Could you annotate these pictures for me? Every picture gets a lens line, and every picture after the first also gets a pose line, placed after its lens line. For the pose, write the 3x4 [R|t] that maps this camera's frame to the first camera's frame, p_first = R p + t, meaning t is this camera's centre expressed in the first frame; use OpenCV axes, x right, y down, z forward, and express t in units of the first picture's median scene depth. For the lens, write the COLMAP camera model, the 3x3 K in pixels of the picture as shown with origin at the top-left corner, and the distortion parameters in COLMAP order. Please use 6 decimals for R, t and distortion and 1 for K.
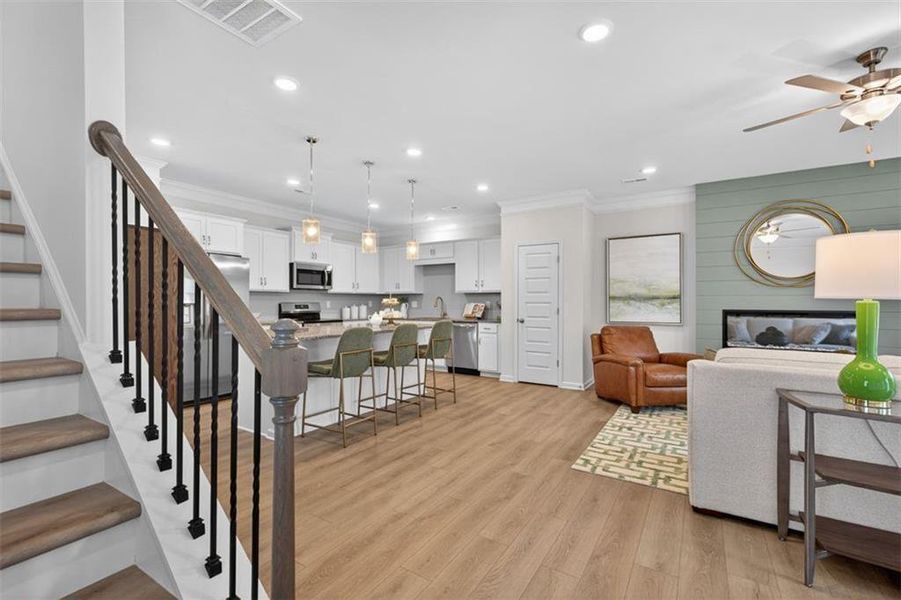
lens RADIAL K [[397.1, 0, 449.0], [0, 397.1, 300.4], [0, 0, 1]] dist [0.002902, -0.000141]
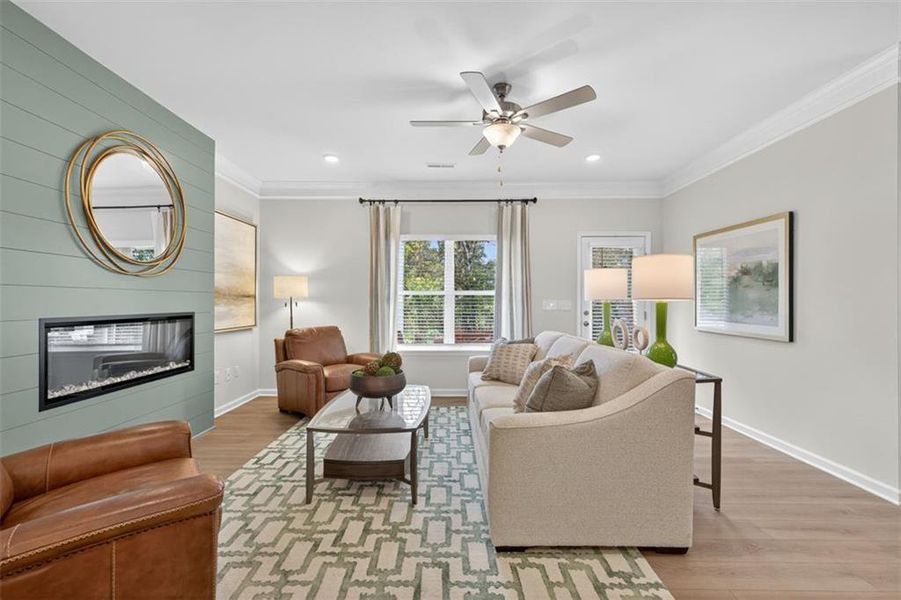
lens RADIAL K [[397.1, 0, 449.0], [0, 397.1, 300.4], [0, 0, 1]] dist [0.002902, -0.000141]
pose [[-0.531812, -0.000834, 0.846862, 0.080586], [-0.006023, 0.999978, -0.002797, 0.002193], [-0.846841, -0.006588, -0.531805, 0.862086]]
